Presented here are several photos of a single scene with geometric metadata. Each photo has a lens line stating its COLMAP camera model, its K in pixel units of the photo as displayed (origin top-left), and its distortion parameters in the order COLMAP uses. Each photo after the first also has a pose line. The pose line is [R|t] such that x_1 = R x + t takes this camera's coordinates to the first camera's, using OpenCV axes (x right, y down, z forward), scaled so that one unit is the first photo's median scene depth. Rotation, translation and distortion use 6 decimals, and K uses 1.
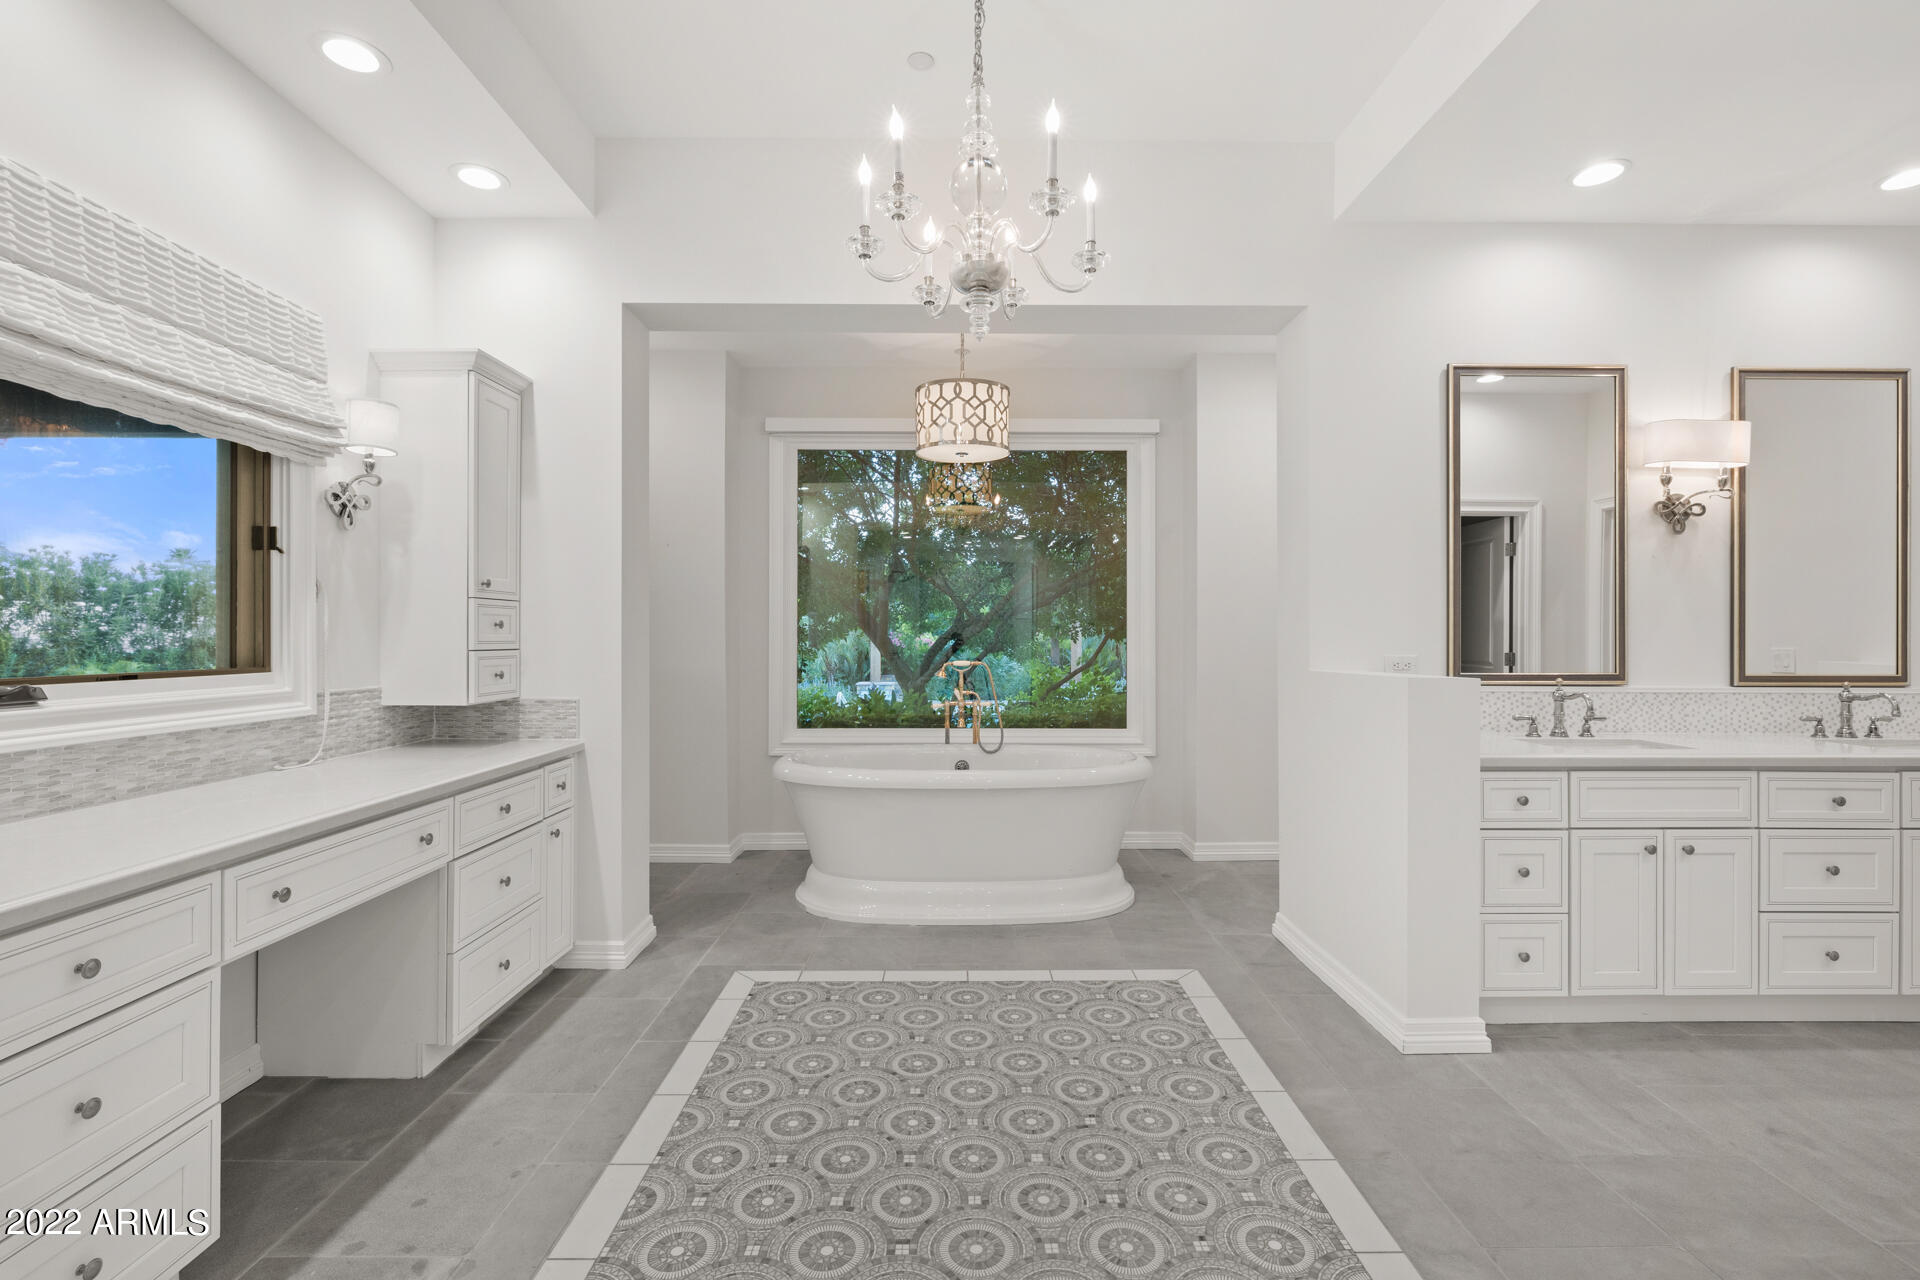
lens RADIAL K [[855.2, 0, 961.5], [0, 855.2, 630.8], [0, 0, 1]] dist [-0.006039, -0.000284]
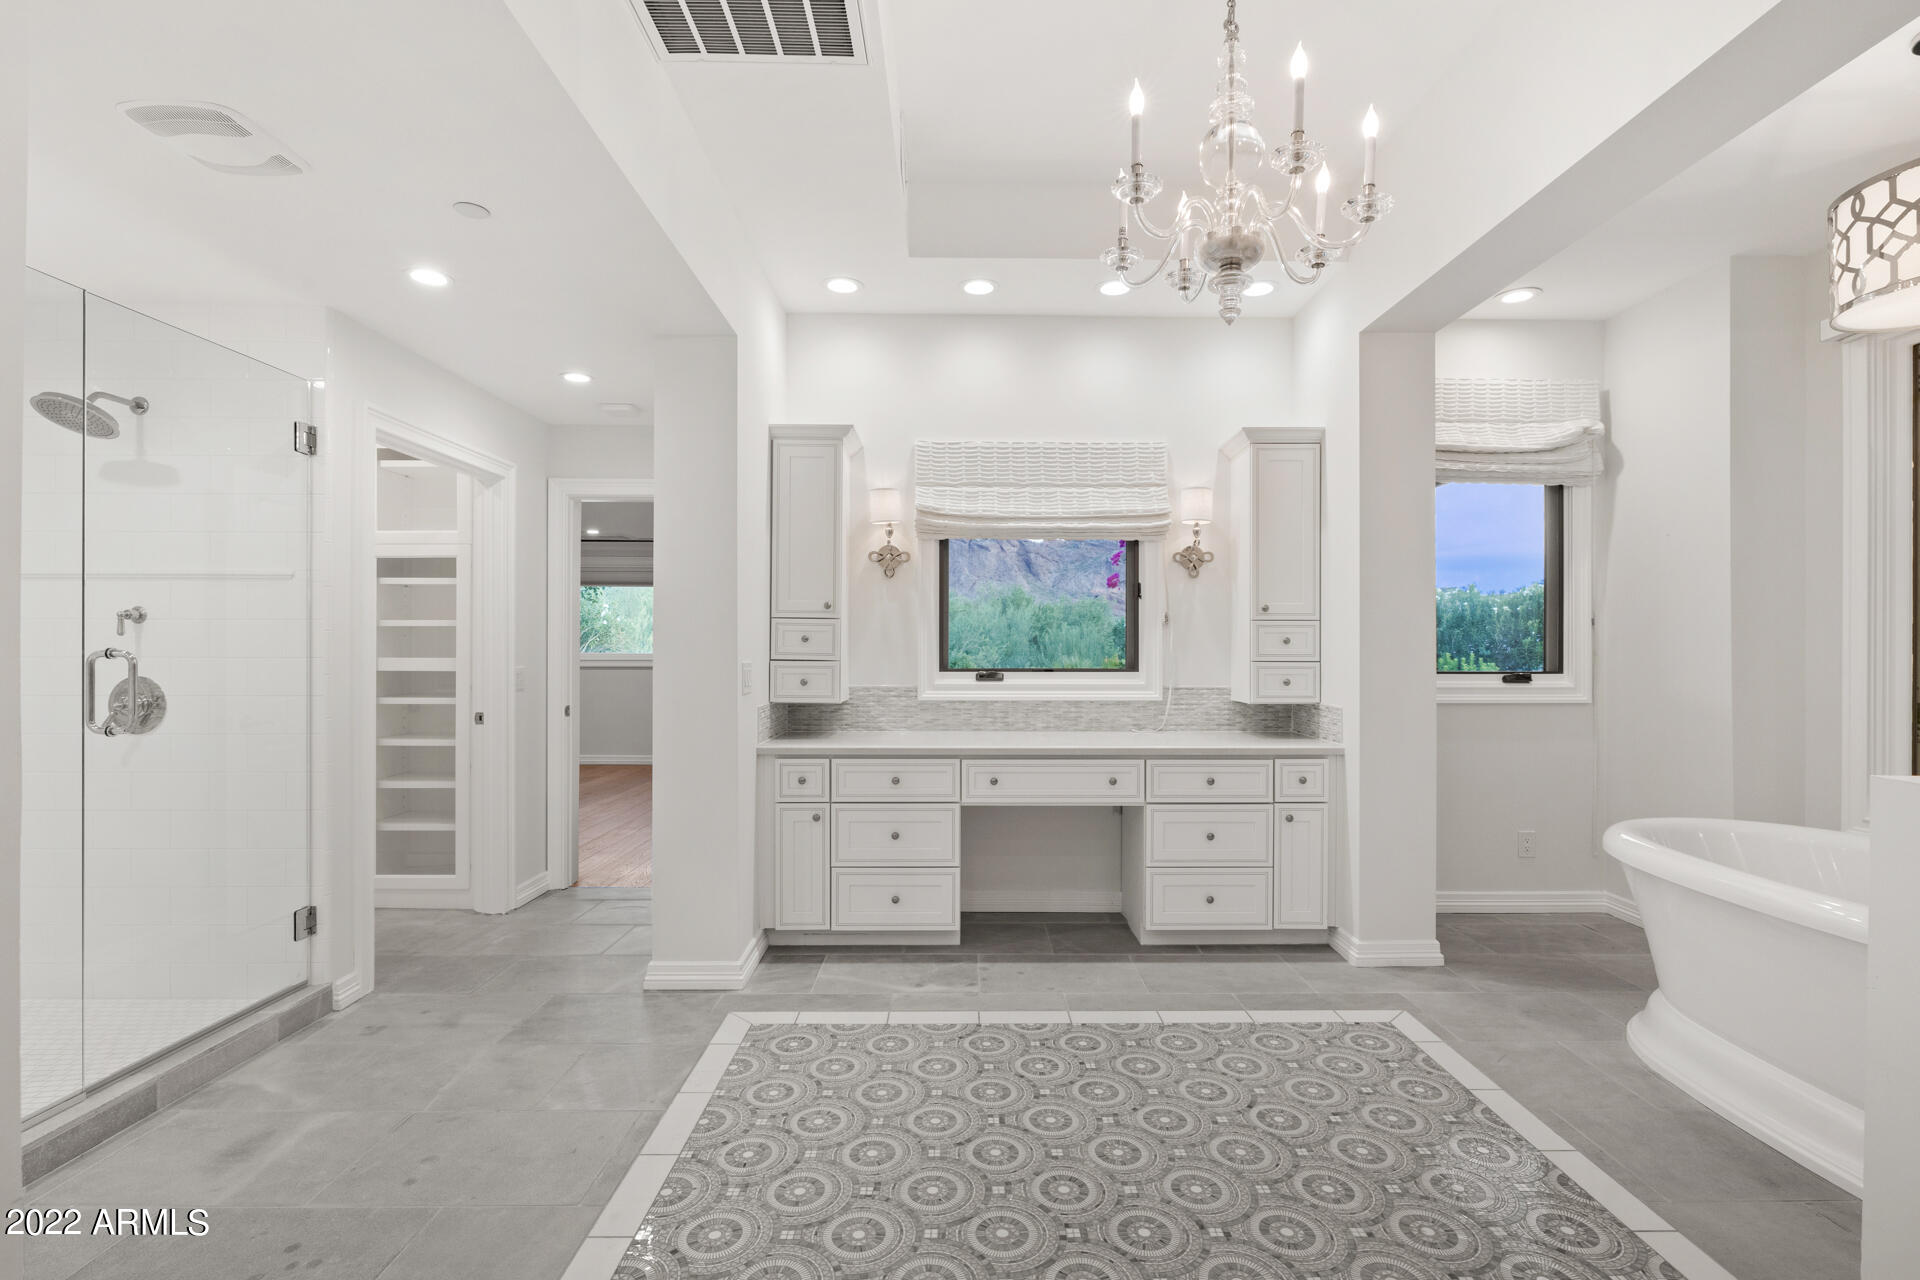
lens RADIAL K [[888.2, 0, 968.5], [0, 888.2, 648.9], [0, 0, 1]] dist [-0.004826, 0.000040]
pose [[0.003015, -0.001142, -0.999995, 0.858855], [0.004069, 0.999991, -0.001130, 0.004541], [0.999987, -0.004066, 0.003020, 0.641451]]
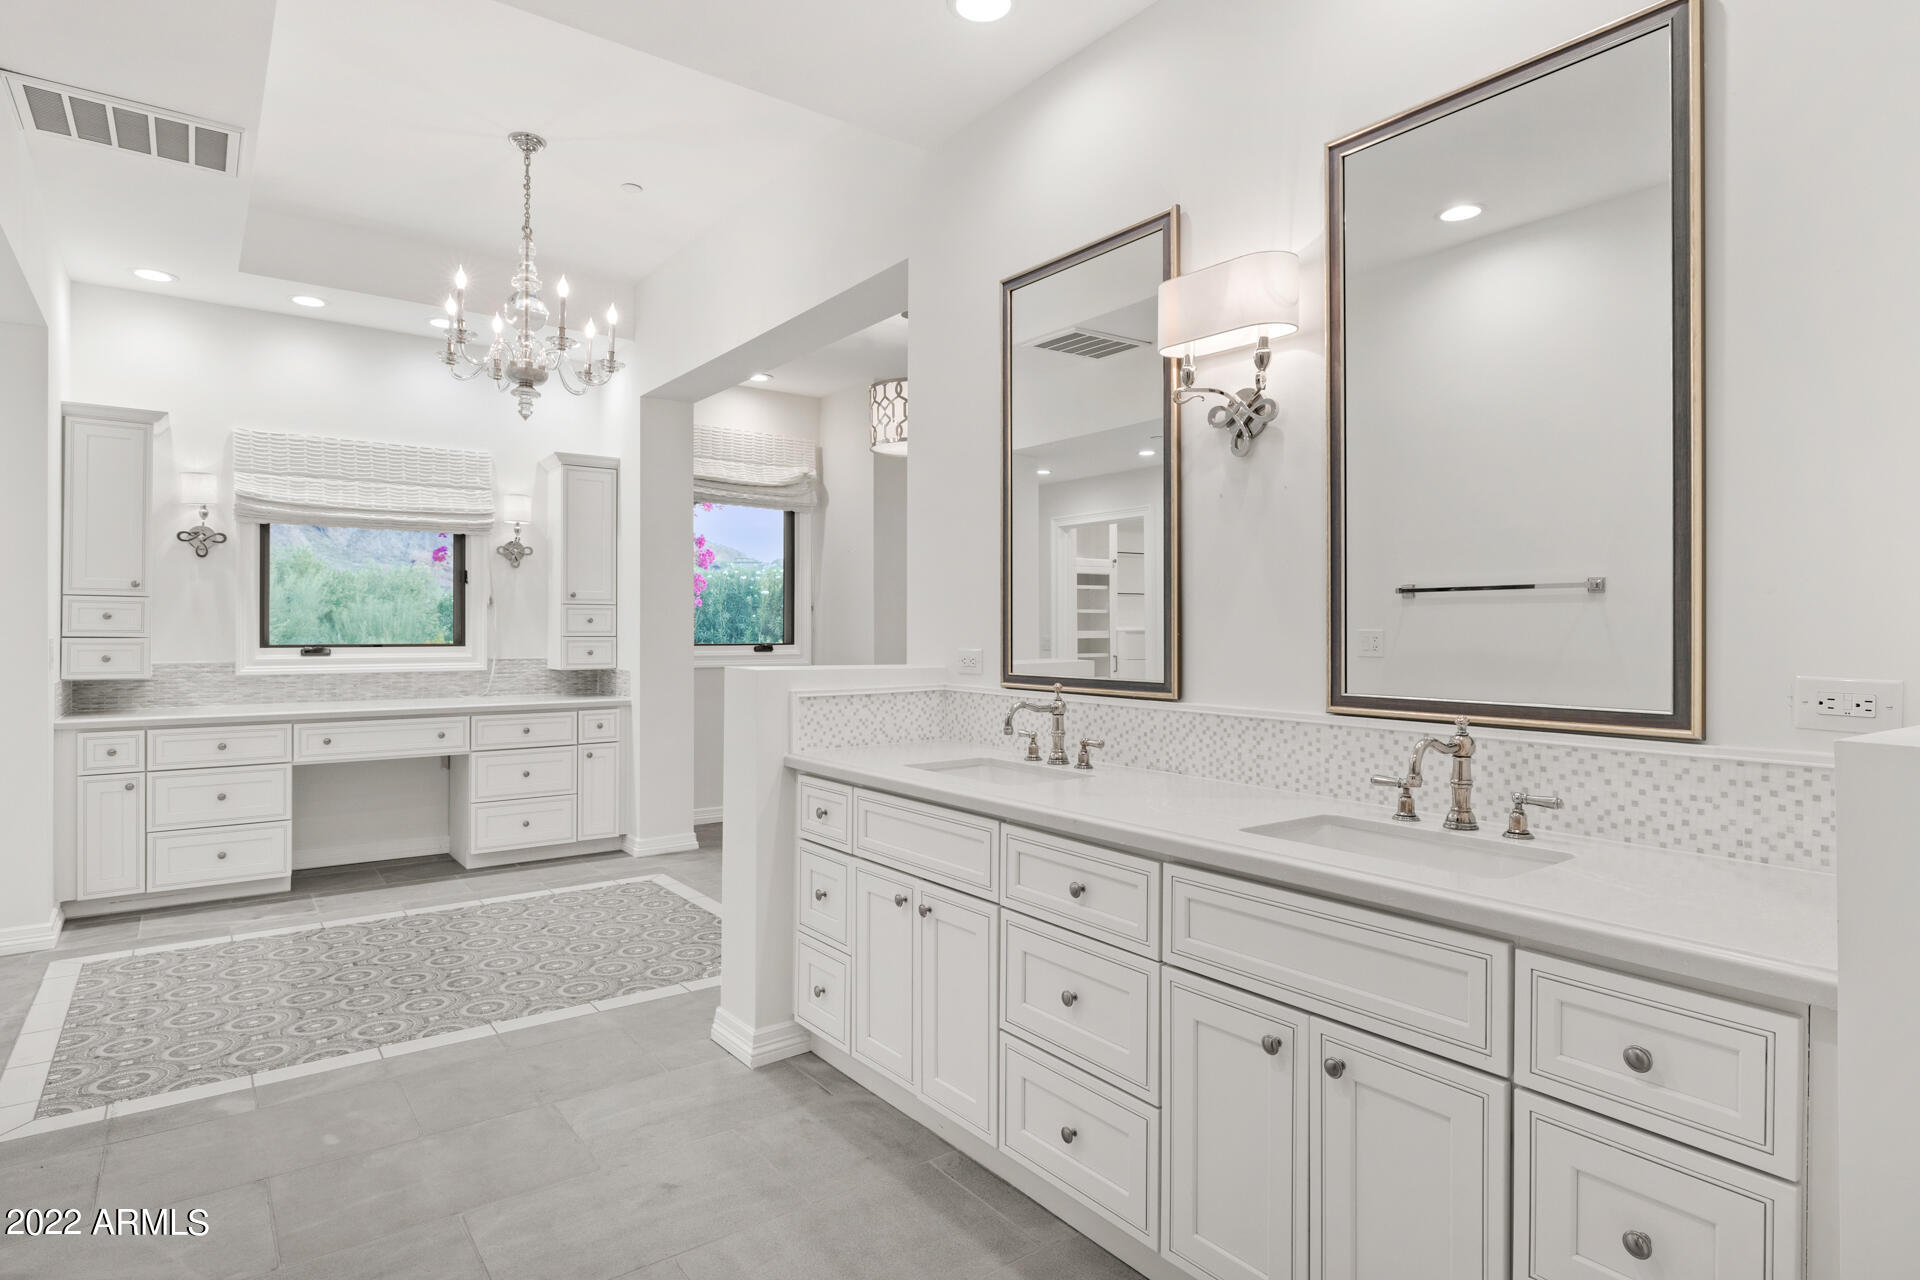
lens RADIAL K [[1024.0, 0, 961.5], [0, 1024.0, 627.7], [0, 0, 1]] dist [-0.003324, 0.000528]
pose [[0.595822, -0.001974, -0.803114, 1.634109], [0.003812, 0.999993, 0.000370, 0.009512], [0.803108, -0.003282, 0.595825, 0.504283]]
